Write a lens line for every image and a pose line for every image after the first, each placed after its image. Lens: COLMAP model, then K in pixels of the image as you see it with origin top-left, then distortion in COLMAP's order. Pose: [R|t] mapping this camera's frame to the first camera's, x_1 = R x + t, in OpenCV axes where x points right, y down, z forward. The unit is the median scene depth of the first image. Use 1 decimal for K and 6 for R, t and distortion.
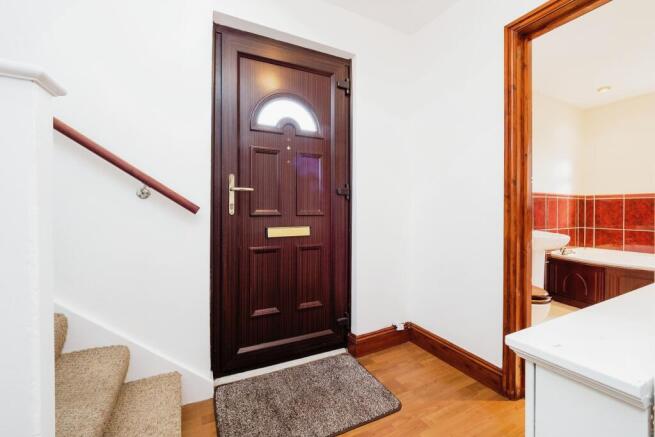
lens RADIAL K [[278.2, 0, 327.7], [0, 278.2, 211.9], [0, 0, 1]] dist [0.003241, -0.008390]
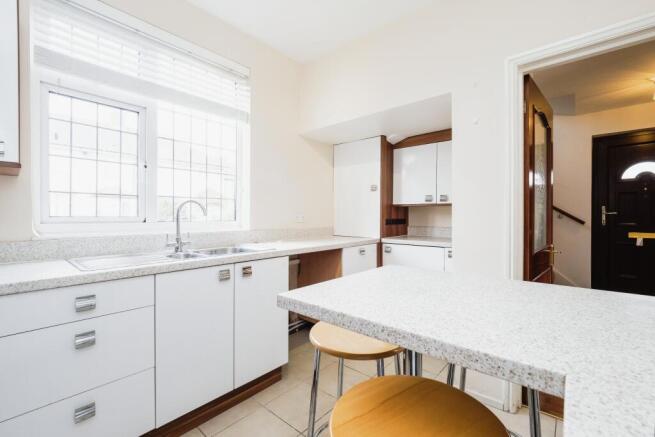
lens RADIAL K [[278.2, 0, 327.7], [0, 278.2, 211.9], [0, 0, 1]] dist [0.003241, -0.008390]
pose [[0.374606, -0.004740, -0.927172, 0.748210], [-0.003227, 0.999974, -0.006416, -0.064319], [0.927179, 0.005396, 0.374581, -1.582860]]
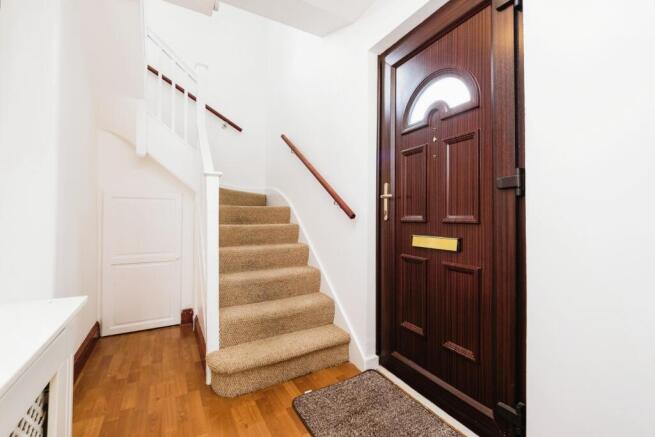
lens RADIAL K [[278.2, 0, 327.7], [0, 278.2, 211.9], [0, 0, 1]] dist [0.003241, -0.008390]
pose [[0.043967, -0.017507, -0.998880, 0.665164], [-0.006007, 0.999824, -0.017788, -0.001873], [0.999015, 0.006782, 0.043854, 0.665142]]
